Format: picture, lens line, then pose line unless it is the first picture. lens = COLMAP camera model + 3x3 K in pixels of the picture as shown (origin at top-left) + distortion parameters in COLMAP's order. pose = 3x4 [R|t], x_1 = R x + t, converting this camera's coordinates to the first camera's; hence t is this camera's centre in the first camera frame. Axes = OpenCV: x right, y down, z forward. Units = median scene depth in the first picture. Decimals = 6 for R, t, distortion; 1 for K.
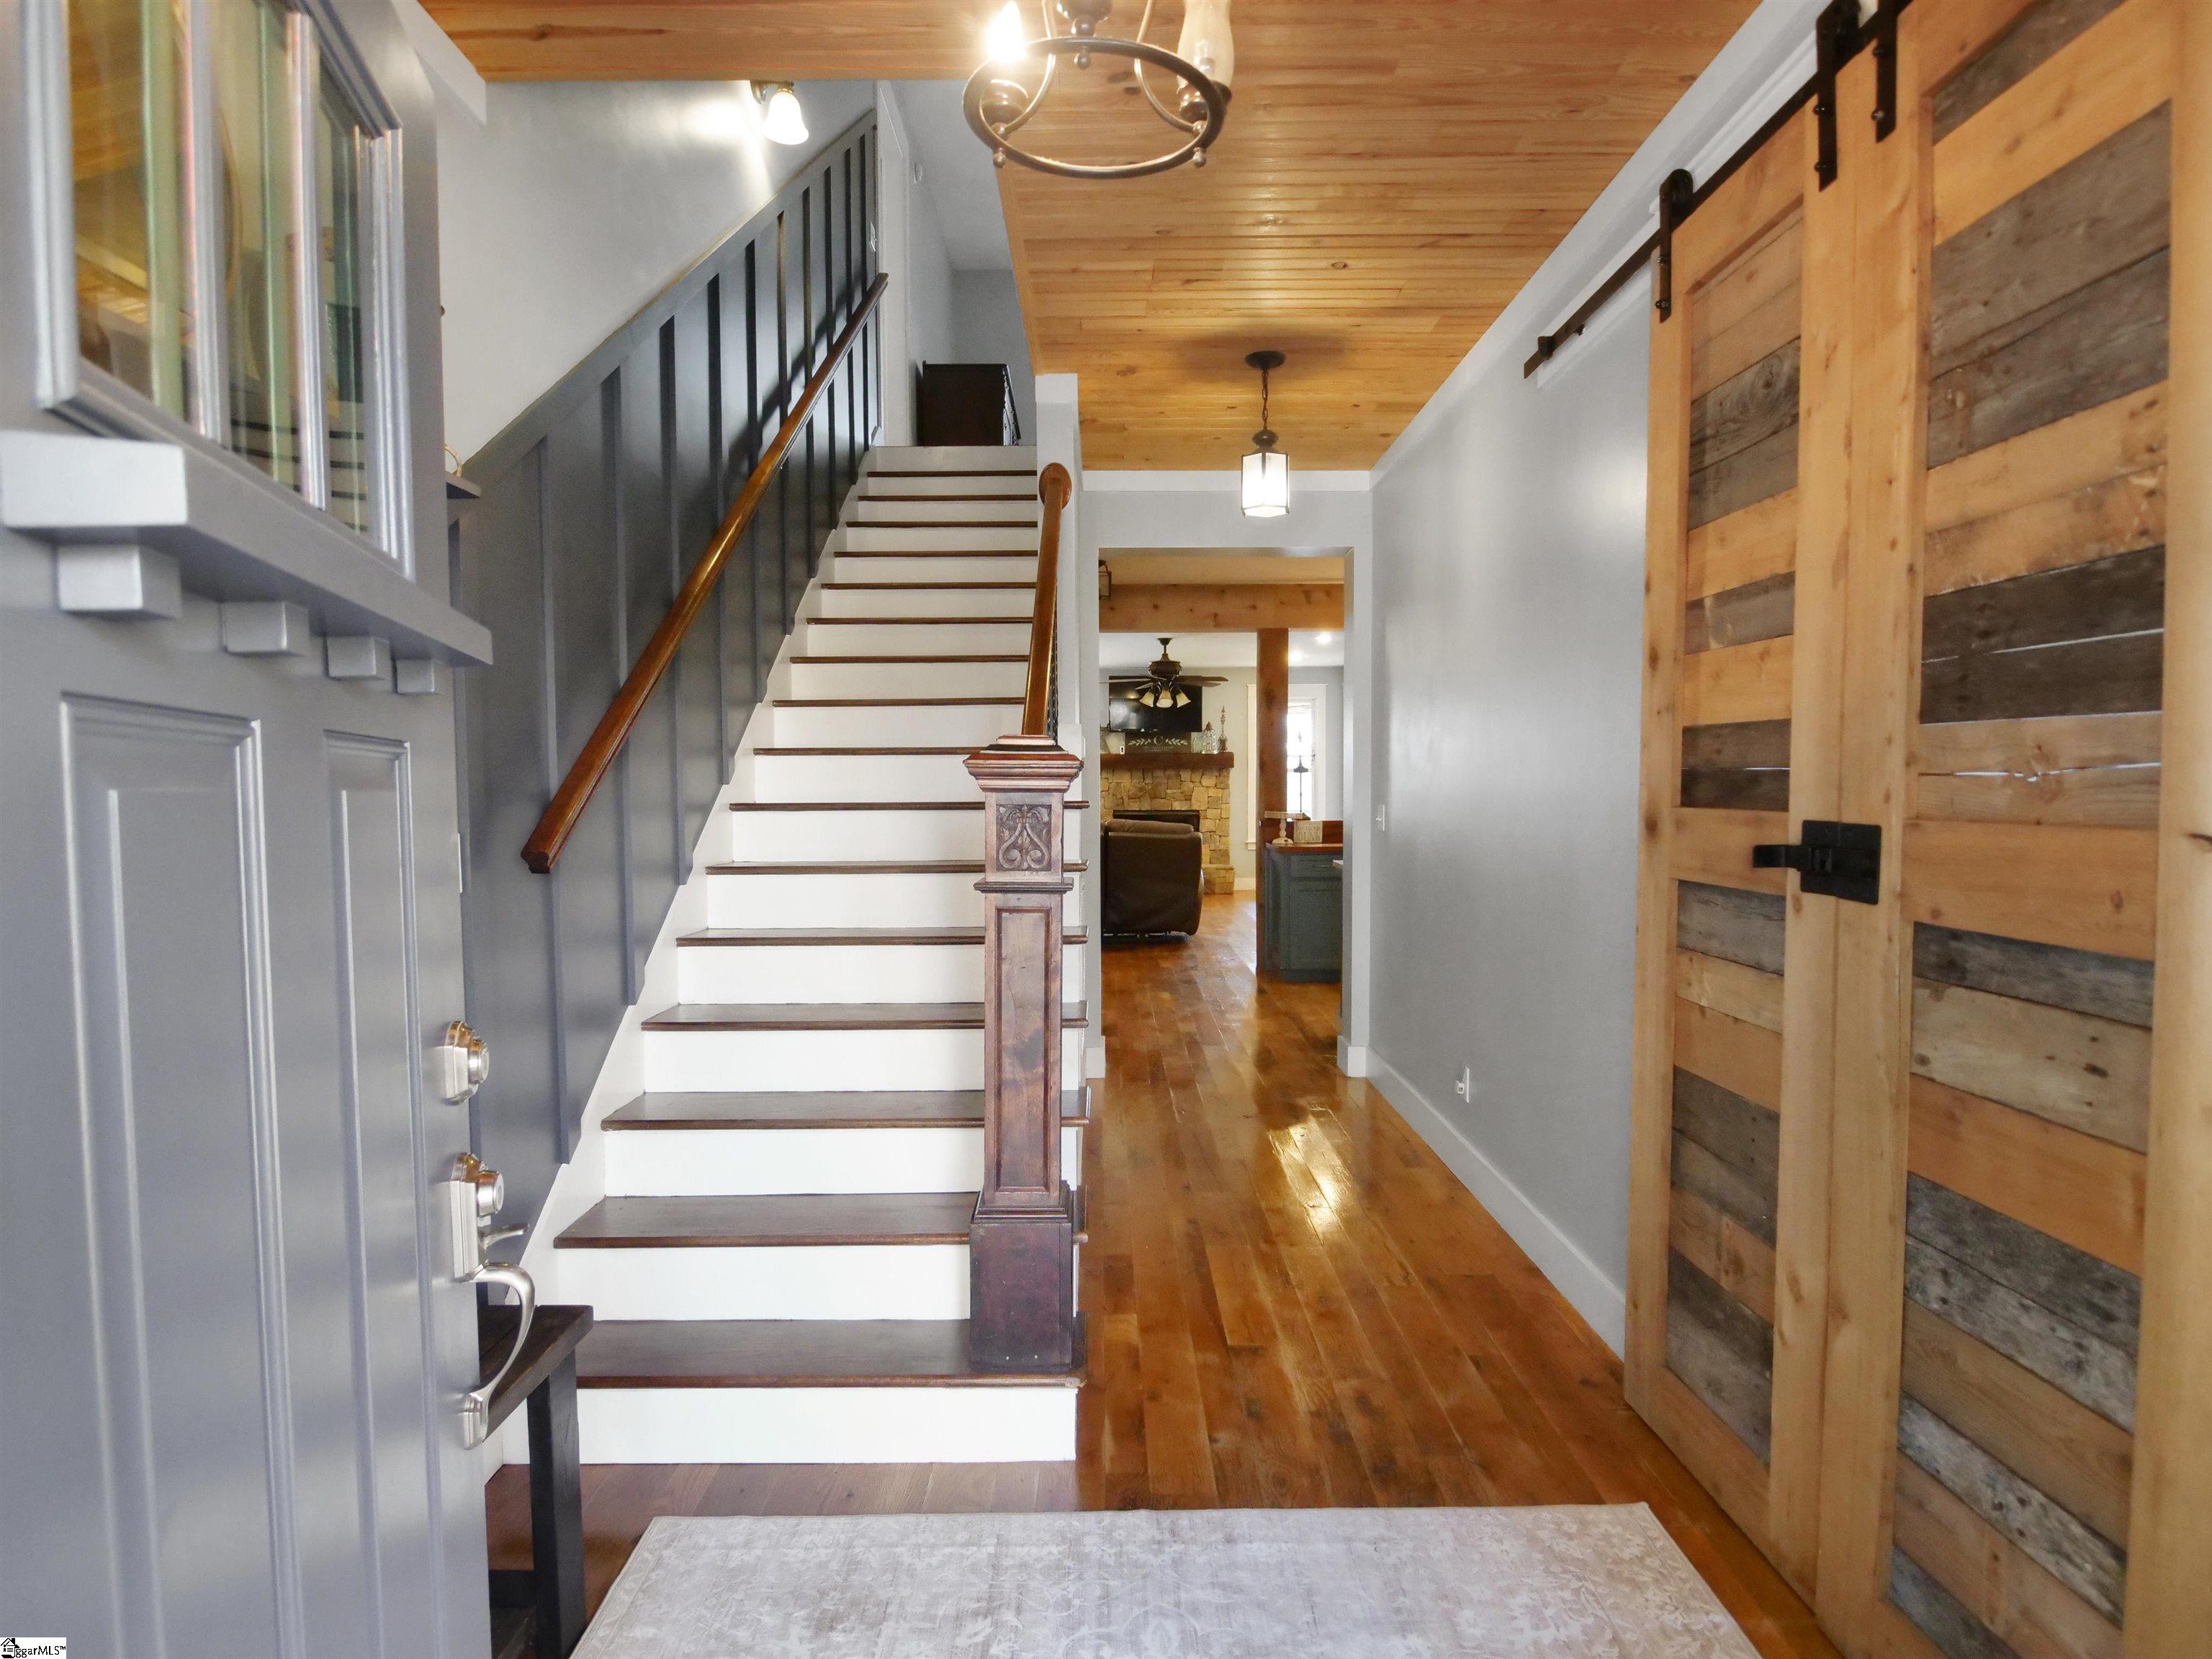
lens RADIAL K [[1185.5, 0, 1103.1], [0, 1185.5, 830.8], [0, 0, 1]] dist [-0.005515, -0.001494]
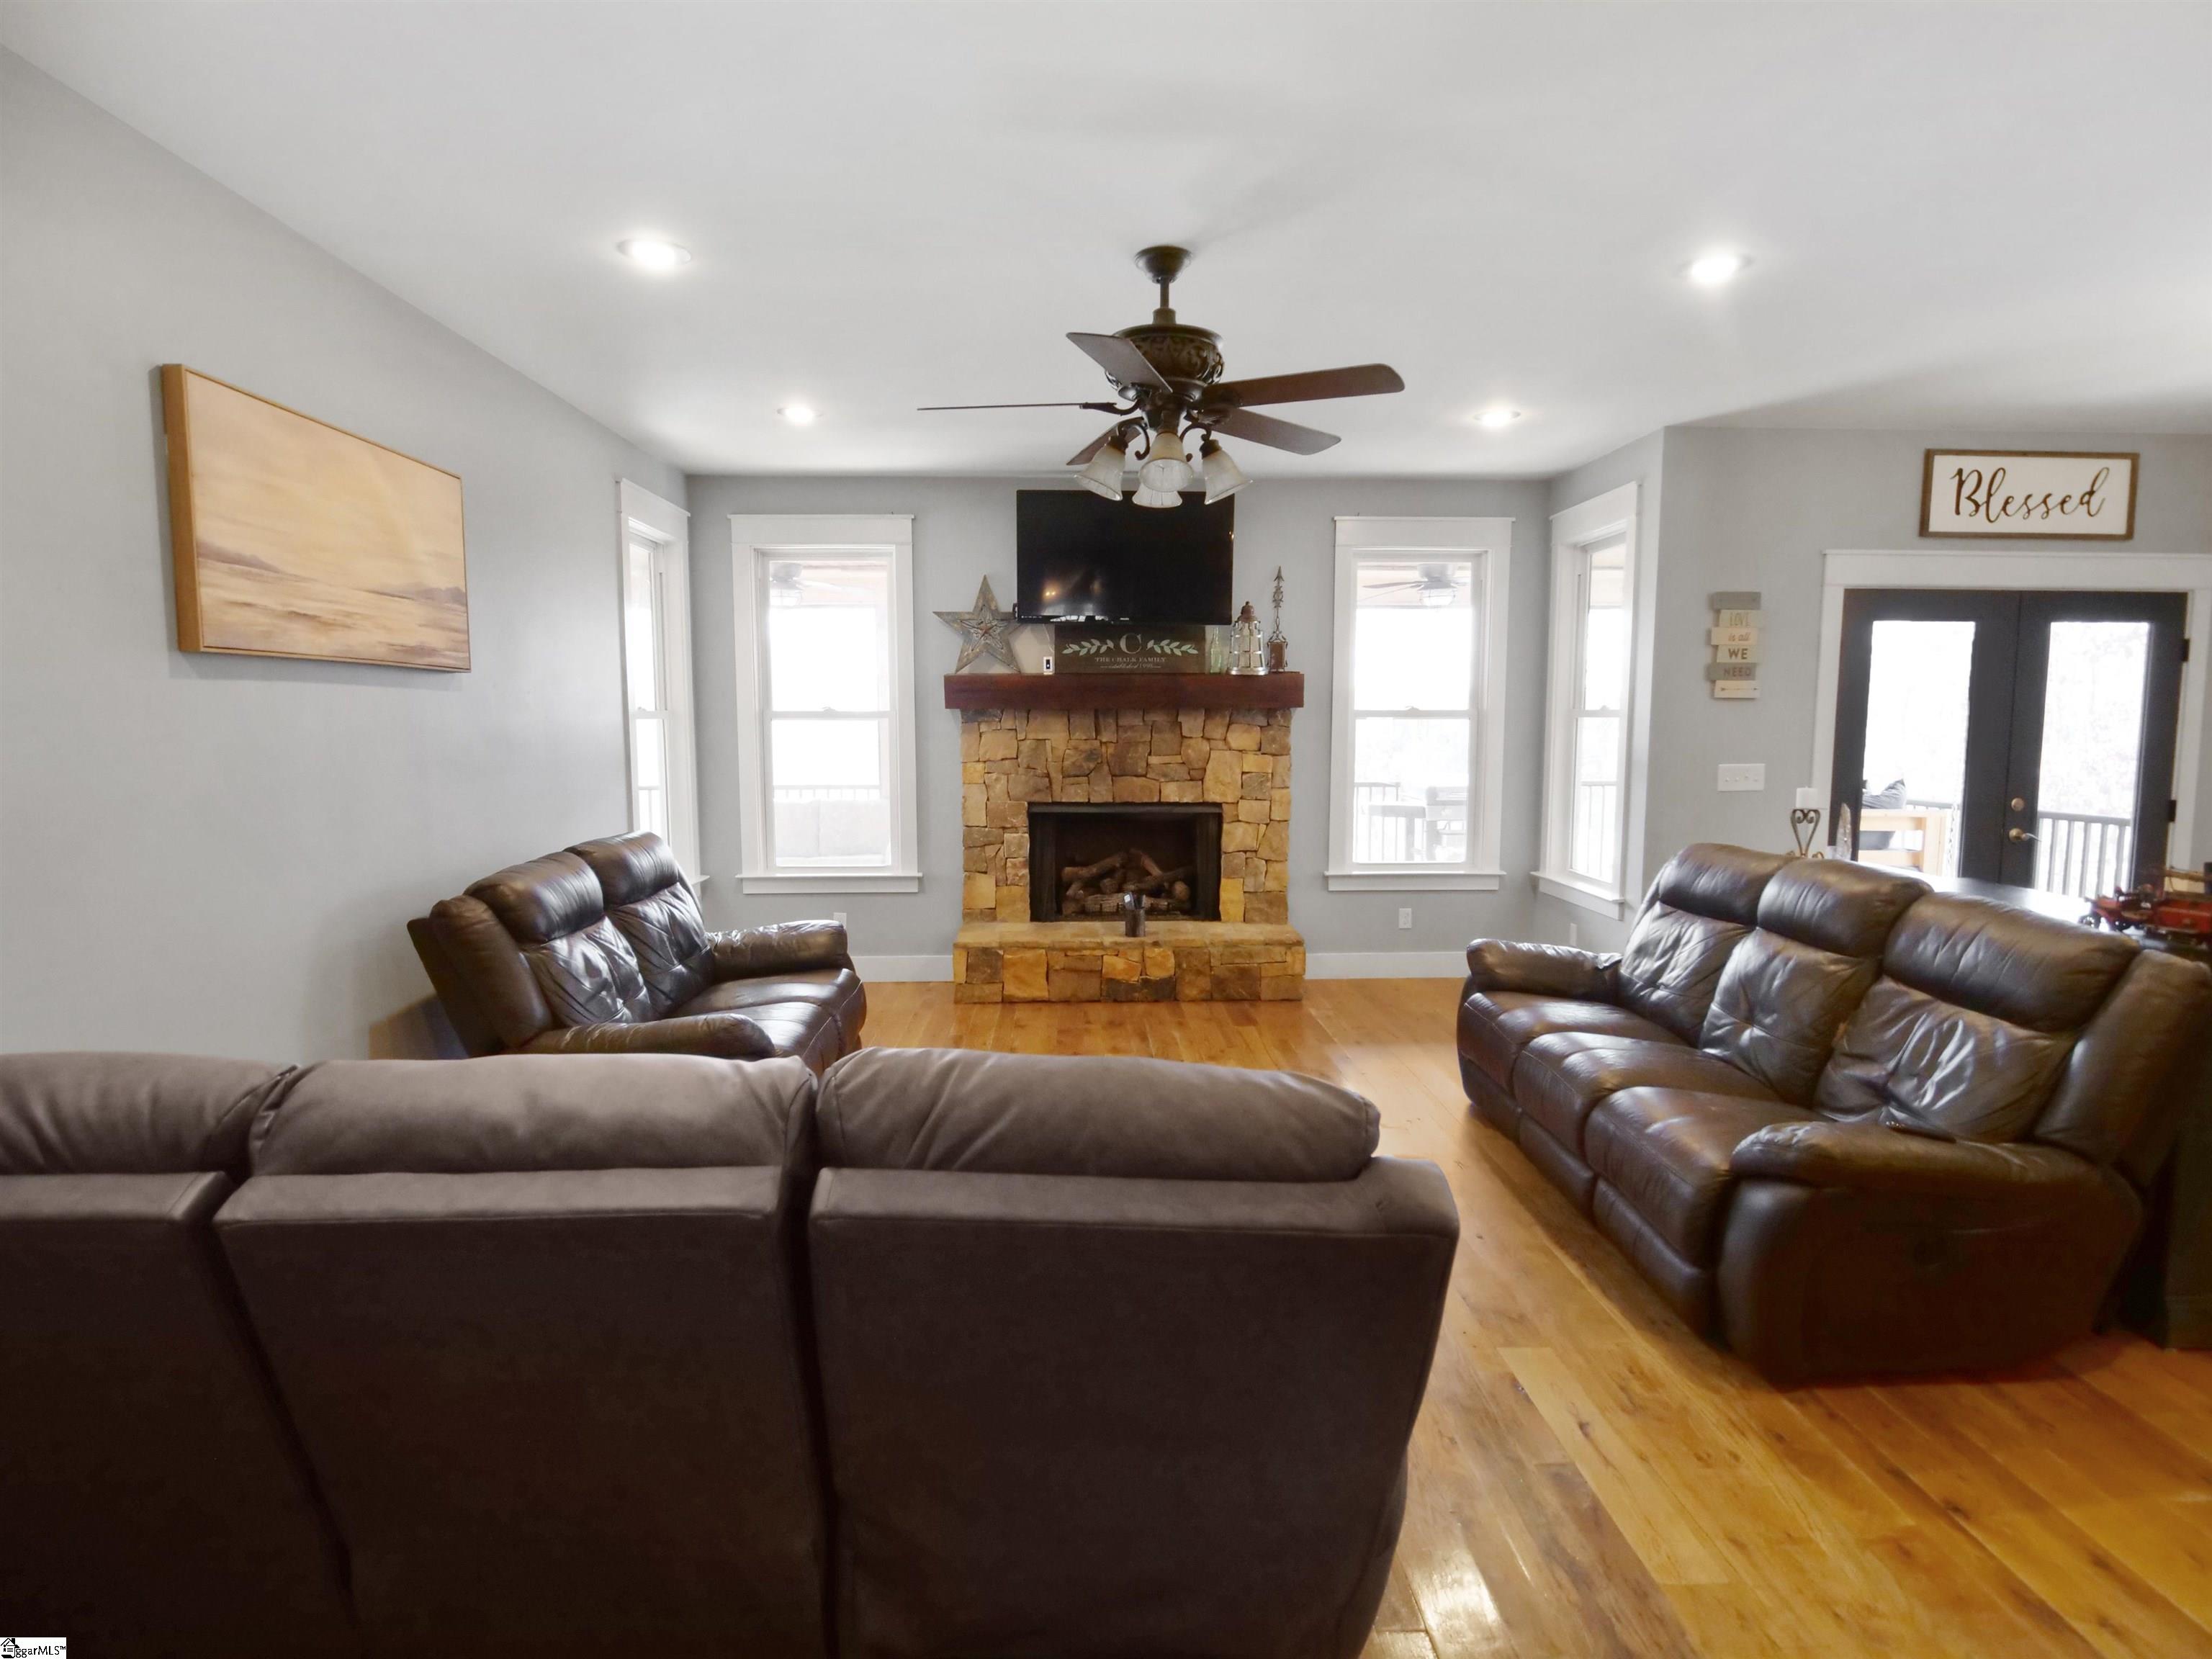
lens RADIAL K [[1185.5, 0, 1112.9], [0, 1185.5, 833.3], [0, 0, 1]] dist [-0.005515, -0.001494]
pose [[0.999125, 0.002303, 0.041771, 0.021916], [-0.003898, 0.999265, 0.038144, -0.022970], [-0.041652, -0.038273, 0.998399, 0.560547]]
